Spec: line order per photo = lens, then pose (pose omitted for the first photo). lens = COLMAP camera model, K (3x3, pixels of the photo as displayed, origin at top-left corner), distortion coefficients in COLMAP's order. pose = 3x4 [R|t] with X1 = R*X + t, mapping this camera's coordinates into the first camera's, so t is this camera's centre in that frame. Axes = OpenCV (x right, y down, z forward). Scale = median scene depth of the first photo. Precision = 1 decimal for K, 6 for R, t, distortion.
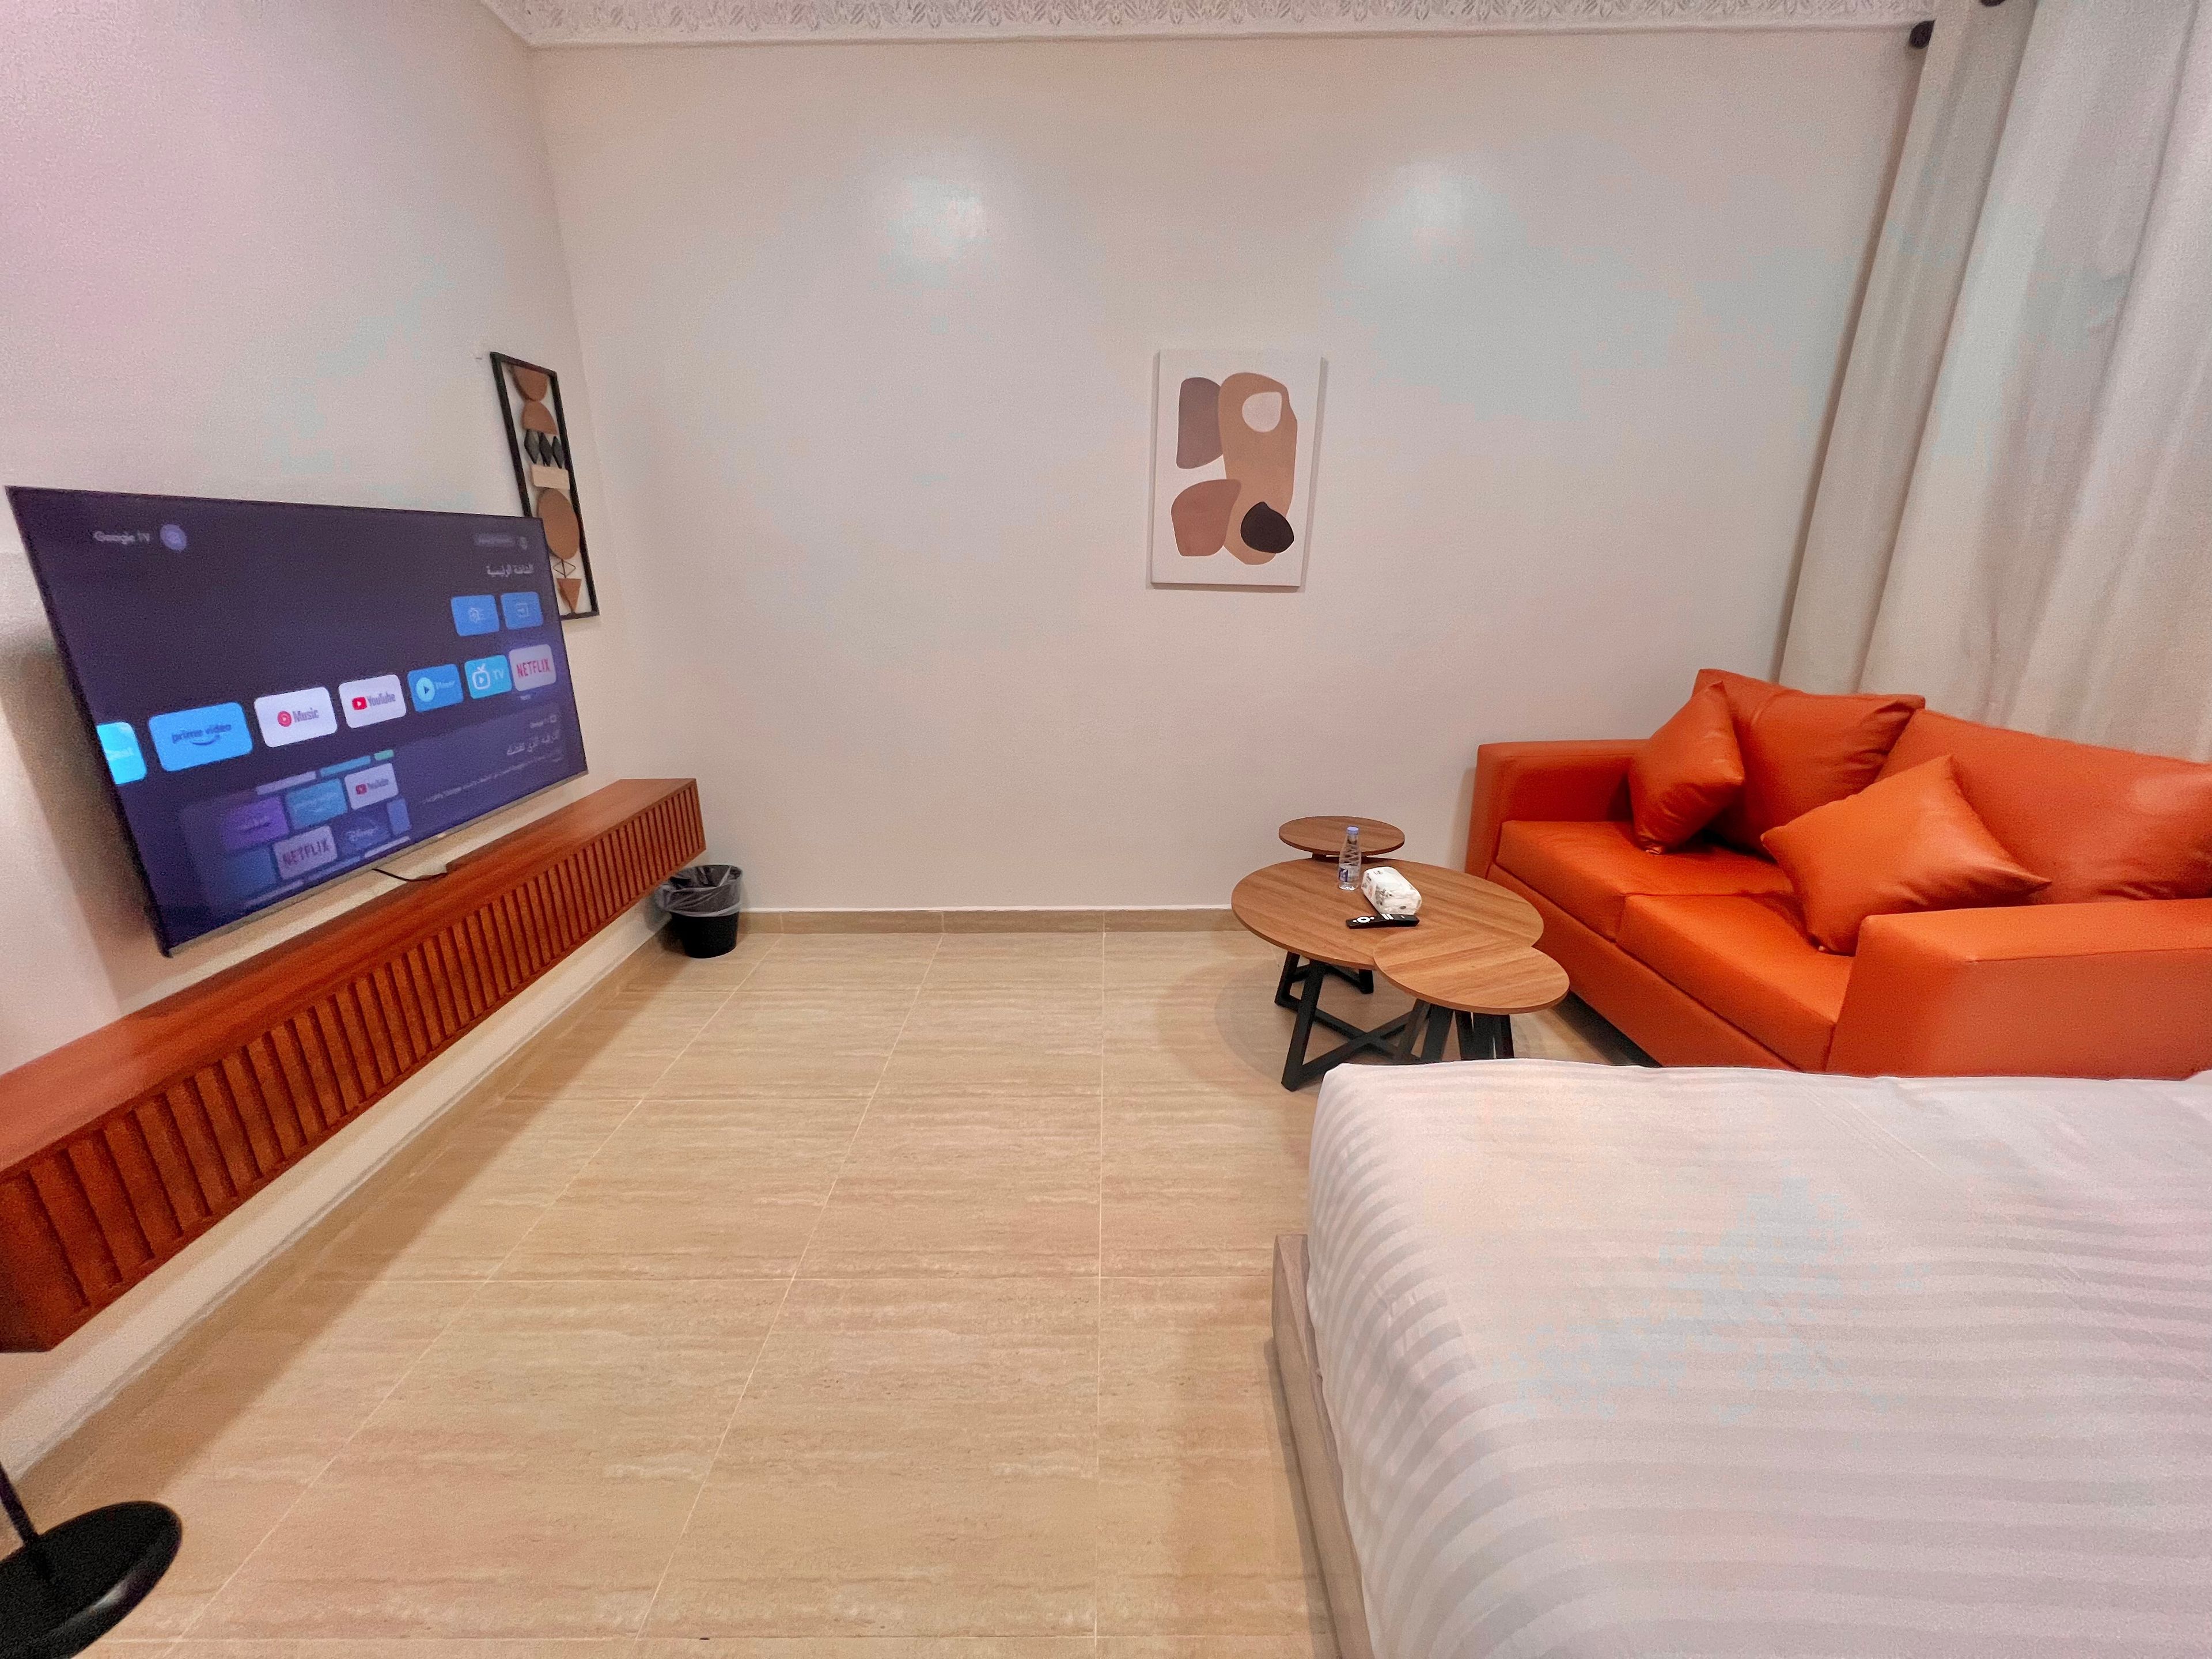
lens RADIAL K [[884.9, 0, 1104.3], [0, 884.9, 829.9], [0, 0, 1]] dist [0.000525, 0.001265]
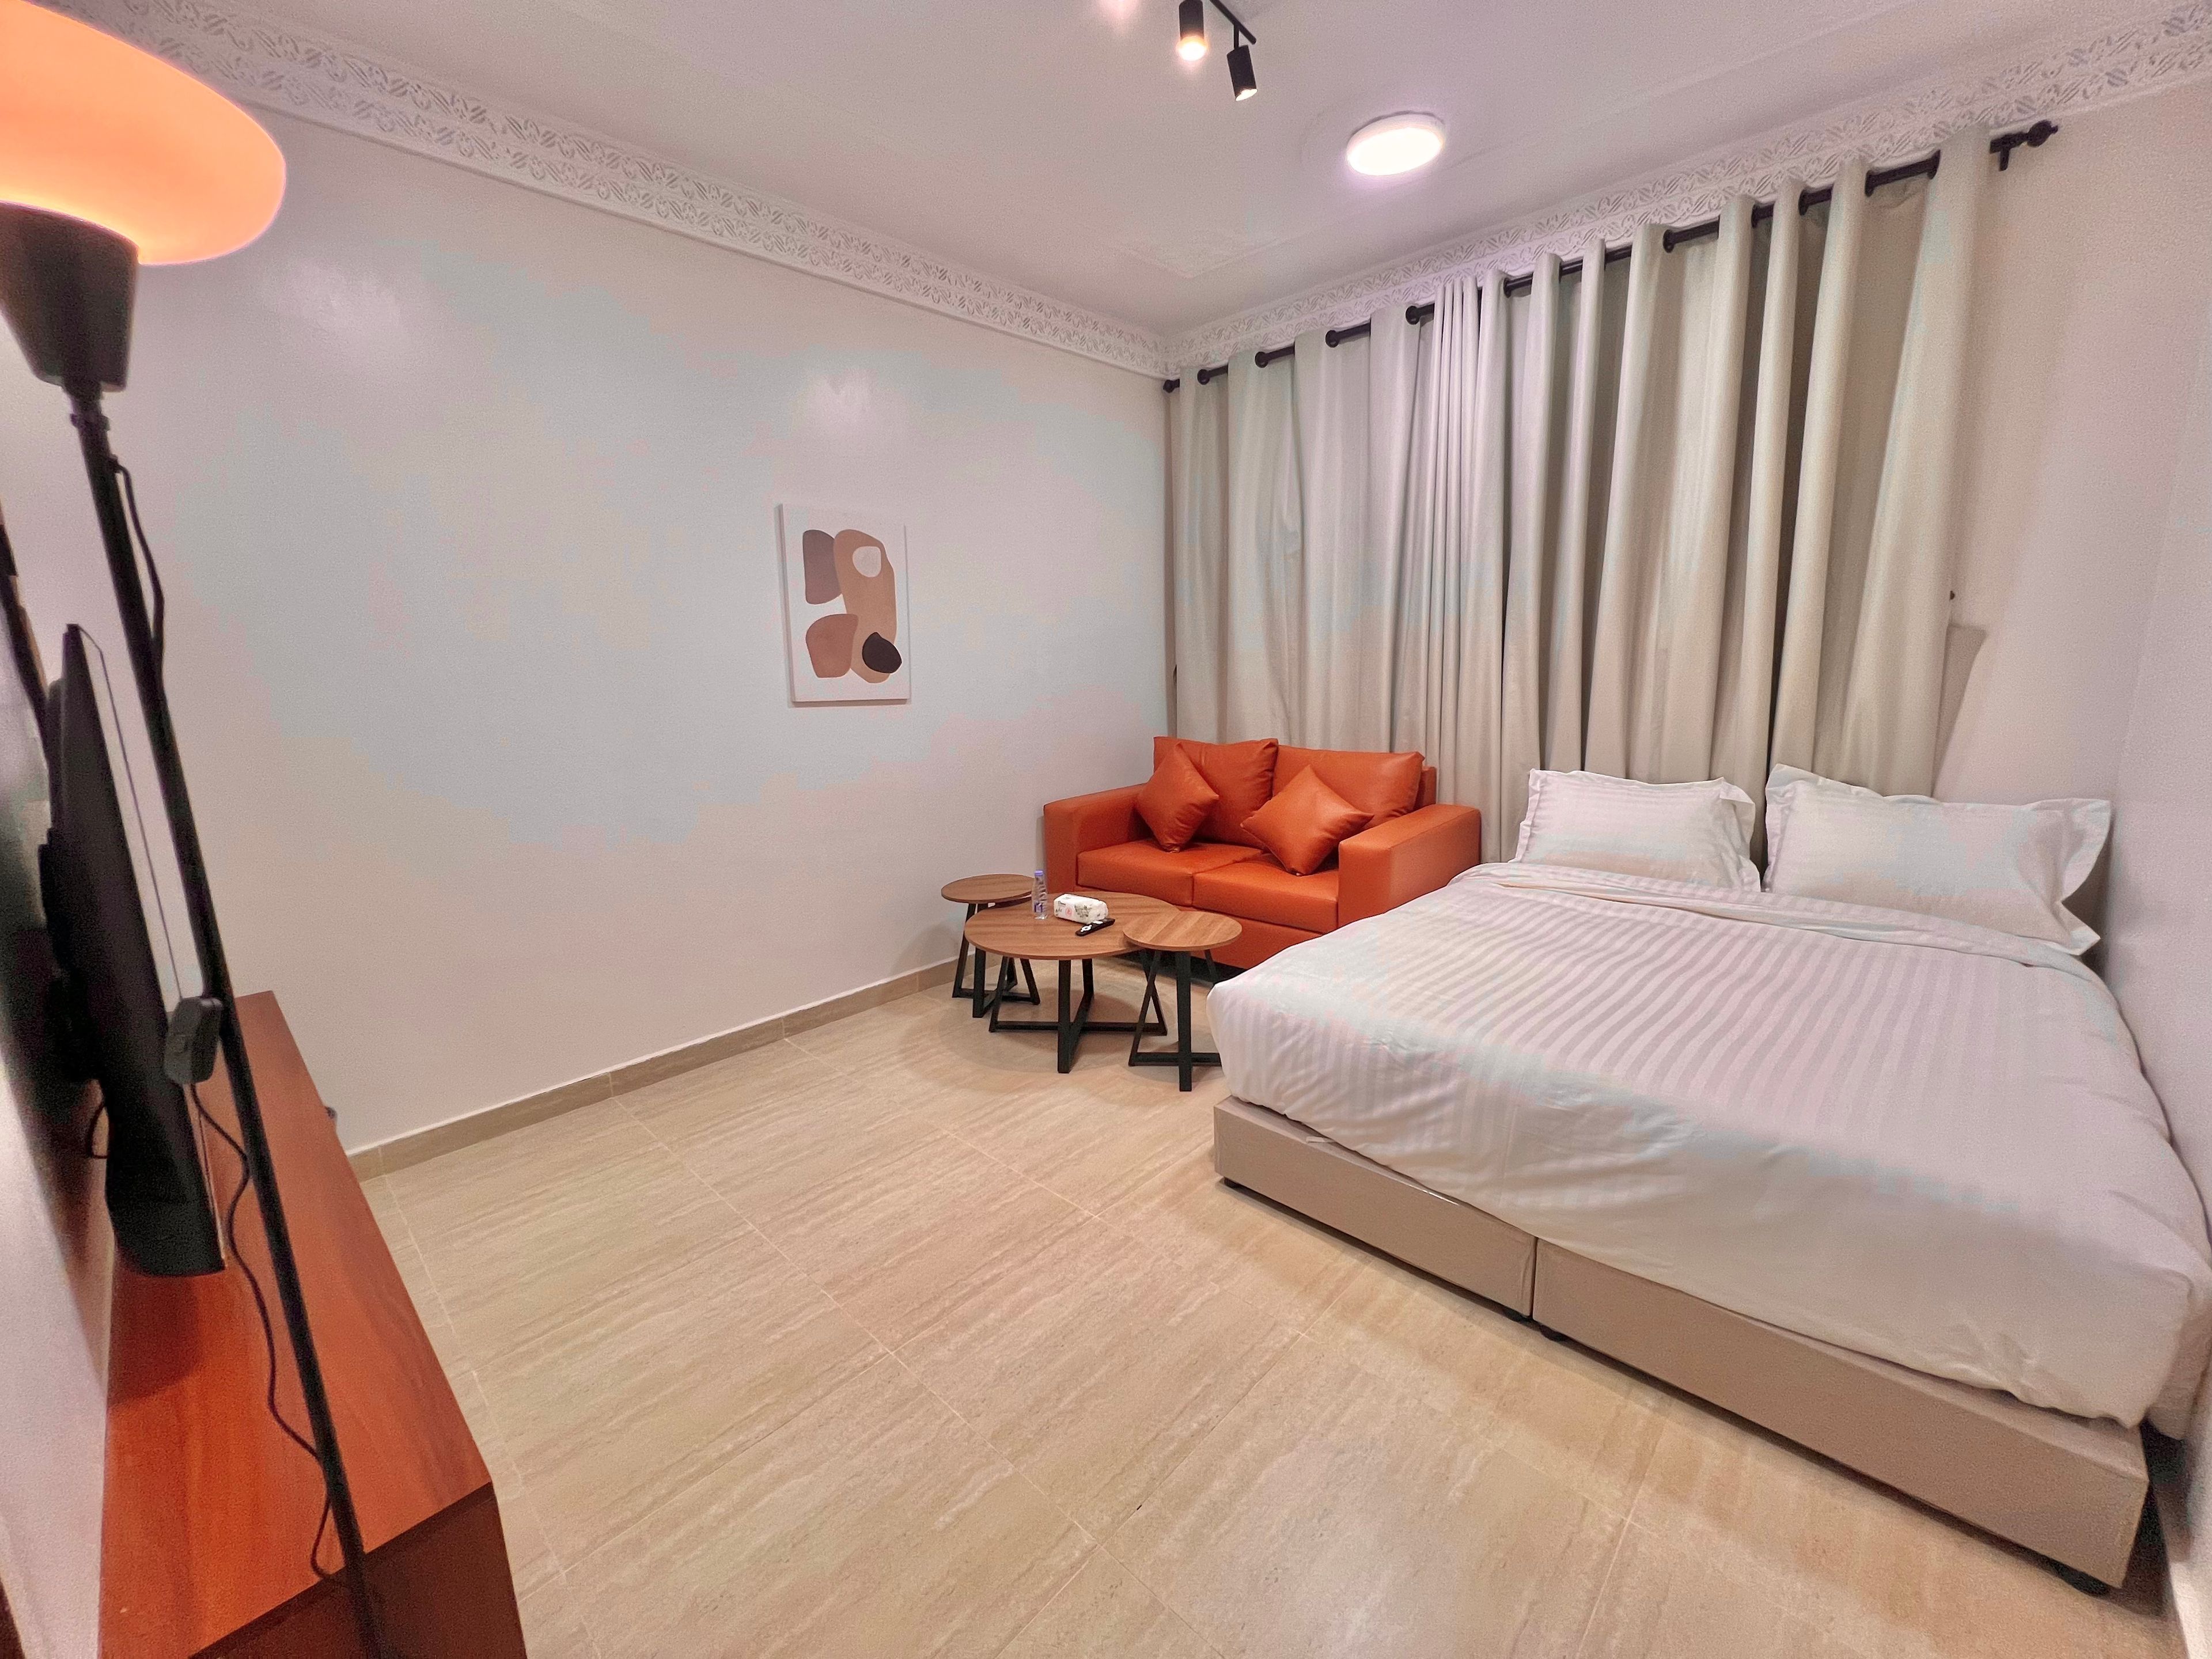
lens RADIAL K [[889.1, 0, 1104.1], [0, 889.1, 830.6], [0, 0, 1]] dist [-0.000132, 0.000054]
pose [[0.690674, -0.153954, 0.706589, -0.520200], [0.238713, 0.970845, -0.021805, -0.007415], [-0.682632, 0.183732, 0.707288, -0.021247]]
